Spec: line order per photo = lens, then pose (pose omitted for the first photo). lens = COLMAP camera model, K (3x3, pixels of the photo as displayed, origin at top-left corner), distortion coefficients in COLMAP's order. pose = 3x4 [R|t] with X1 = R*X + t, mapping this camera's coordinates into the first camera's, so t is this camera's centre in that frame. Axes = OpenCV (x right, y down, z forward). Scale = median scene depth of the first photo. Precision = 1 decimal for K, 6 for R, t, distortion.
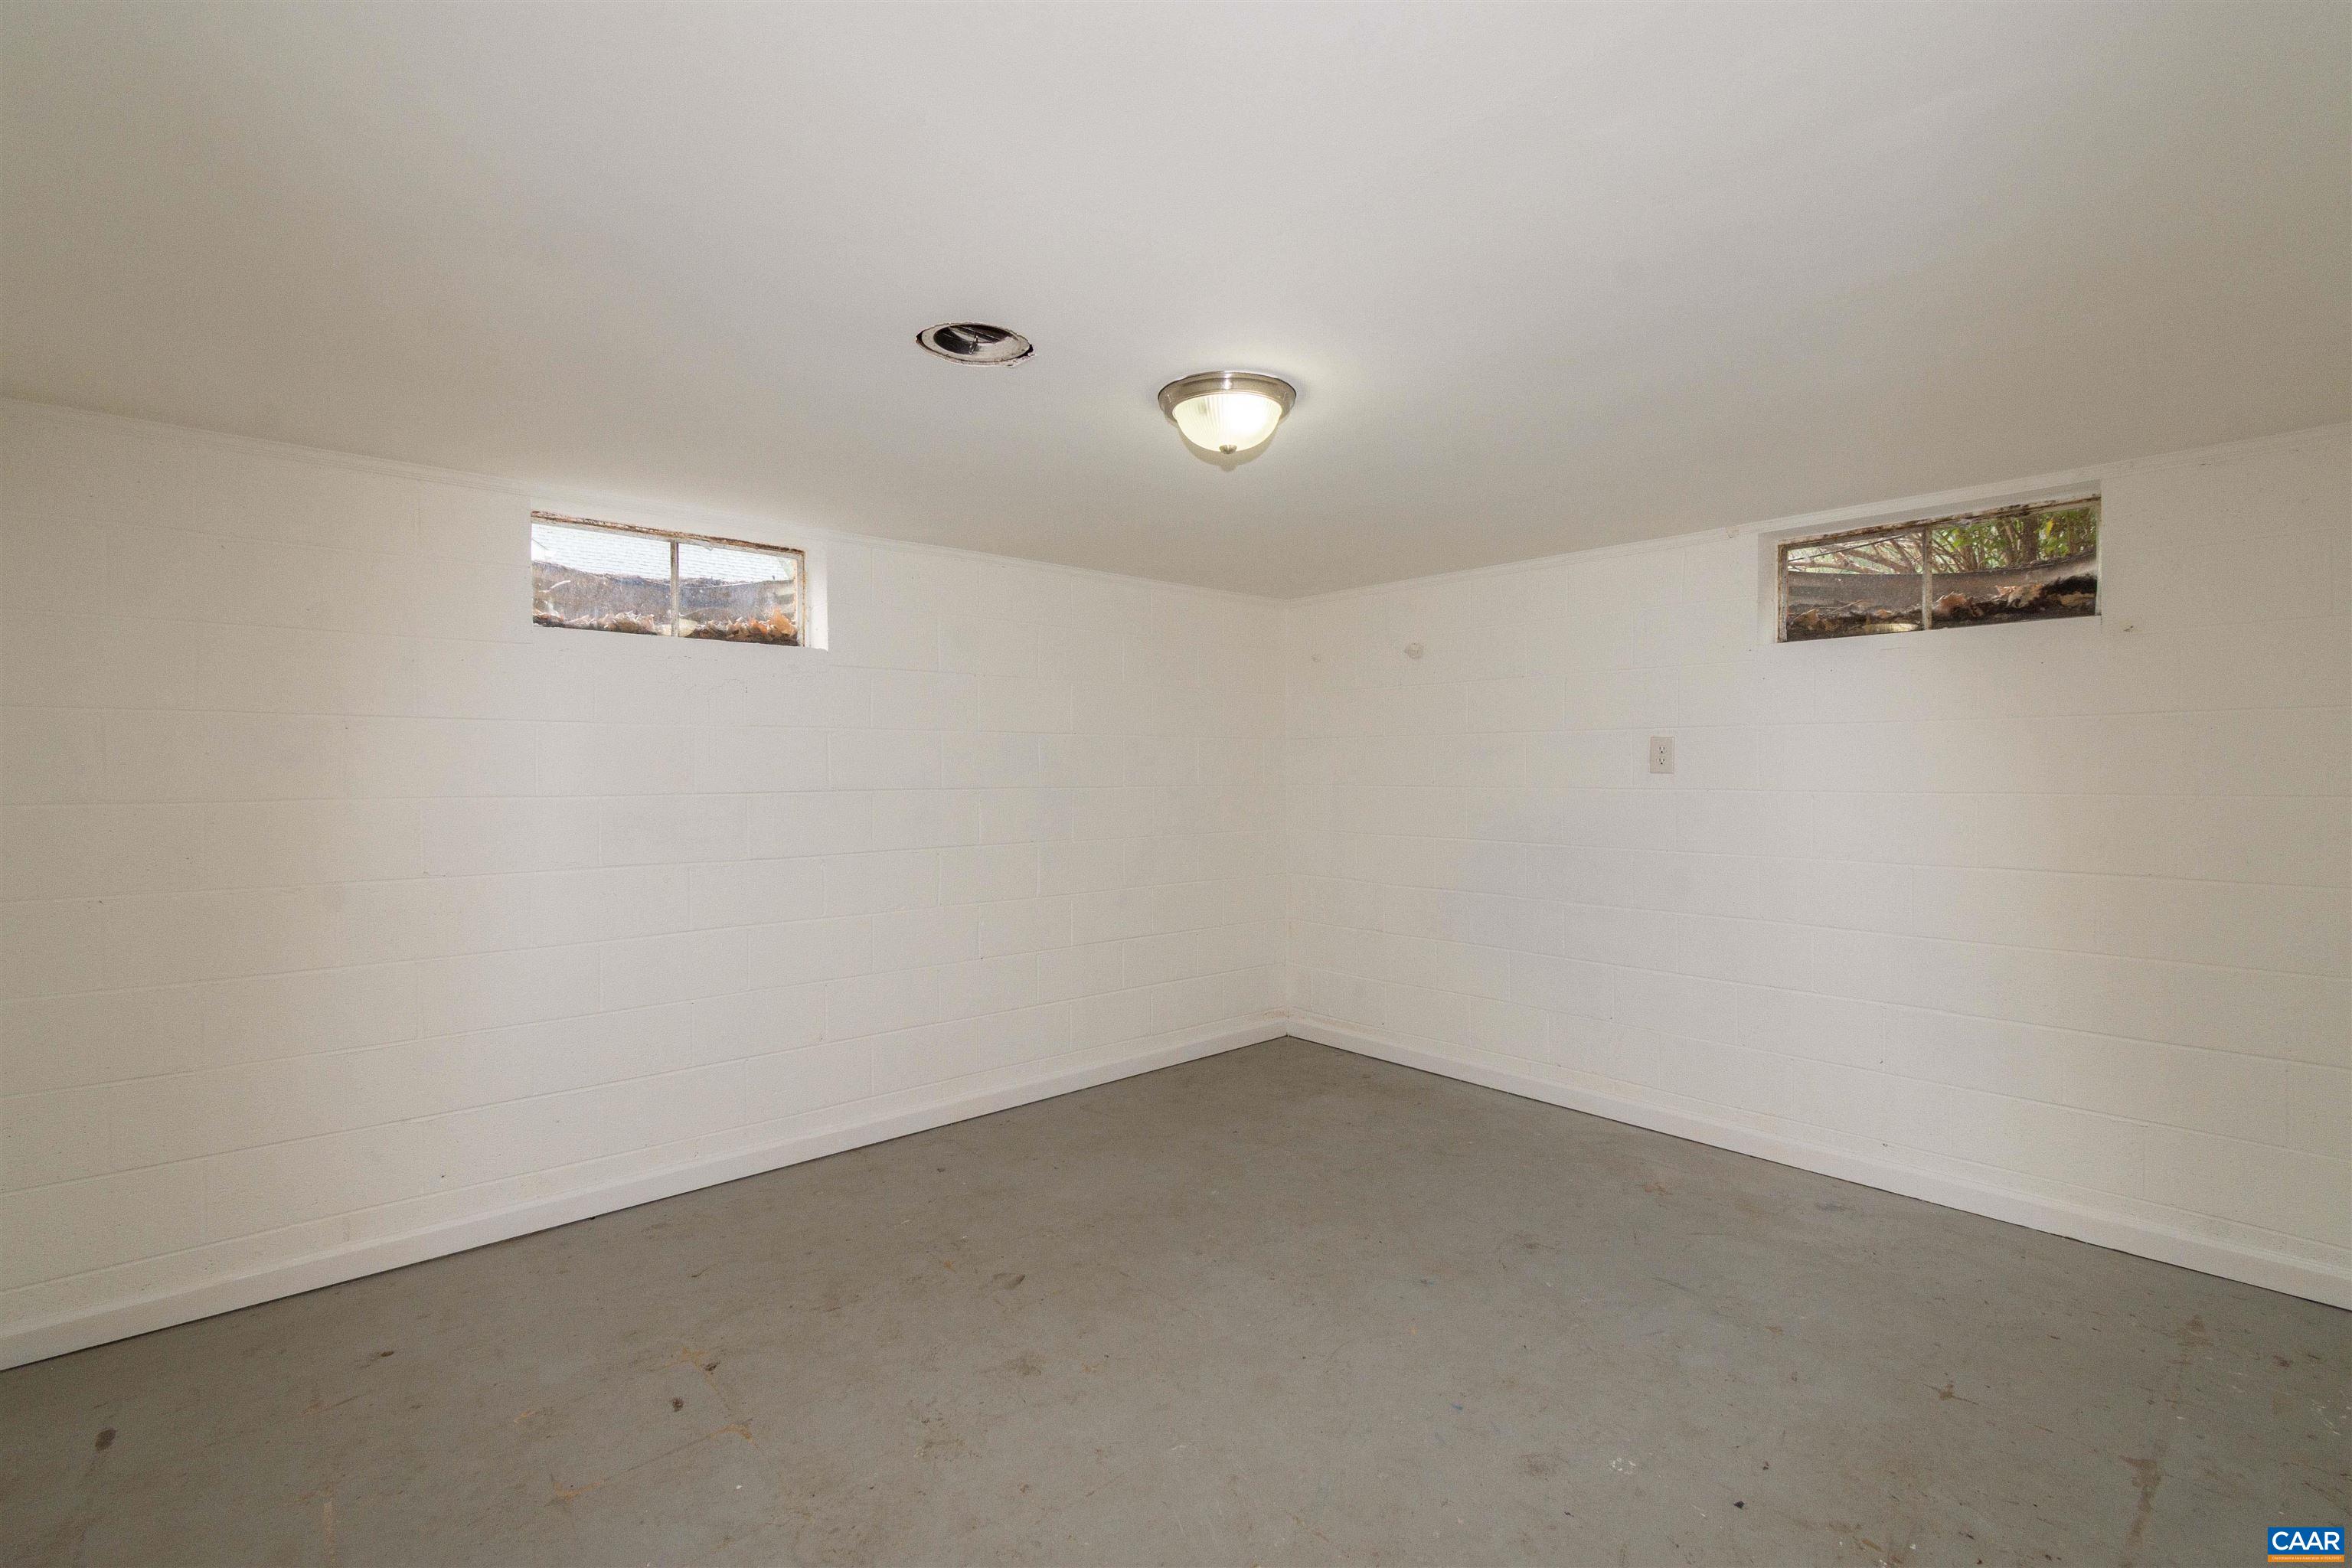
lens RADIAL K [[1045.2, 0, 1164.6], [0, 1045.2, 788.2], [0, 0, 1]] dist [0.002870, -0.000452]
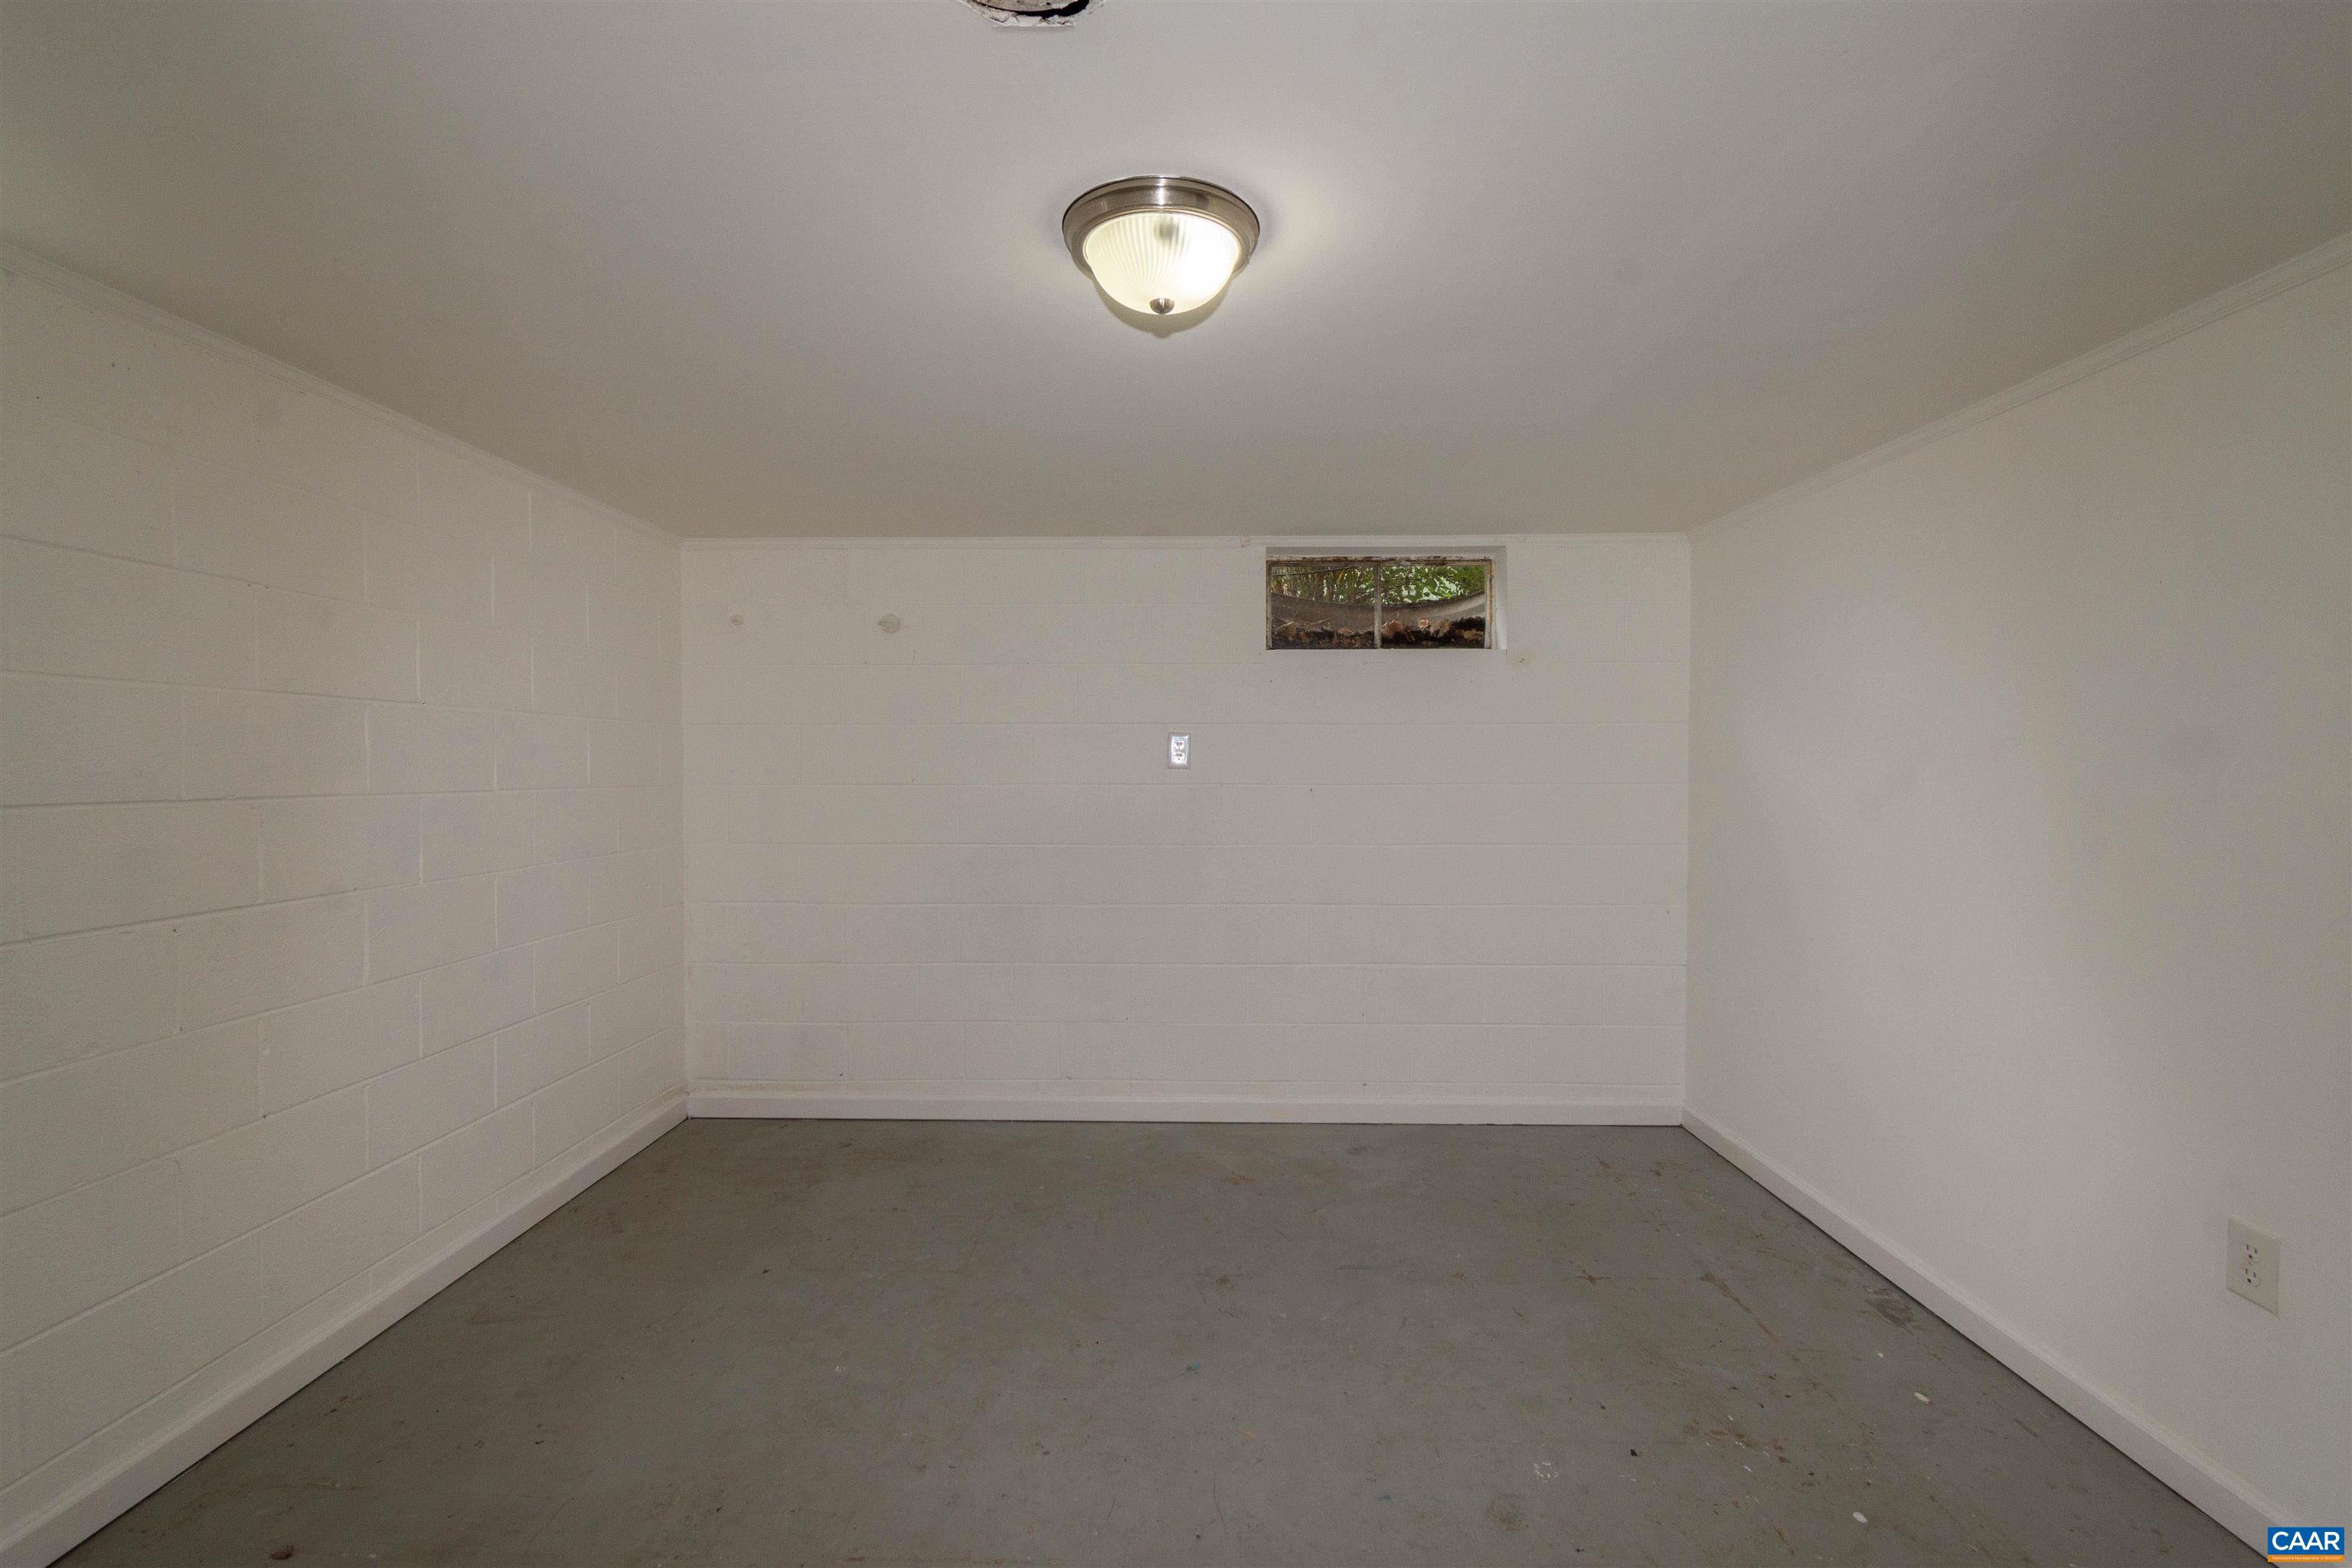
lens RADIAL K [[1045.2, 0, 1183.2], [0, 1045.2, 784.3], [0, 0, 1]] dist [0.002870, -0.000452]
pose [[0.671101, -0.011950, 0.741270, -0.314966], [0.012713, 0.999909, 0.004610, -0.004102], [-0.741257, 0.006330, 0.671191, 0.361771]]
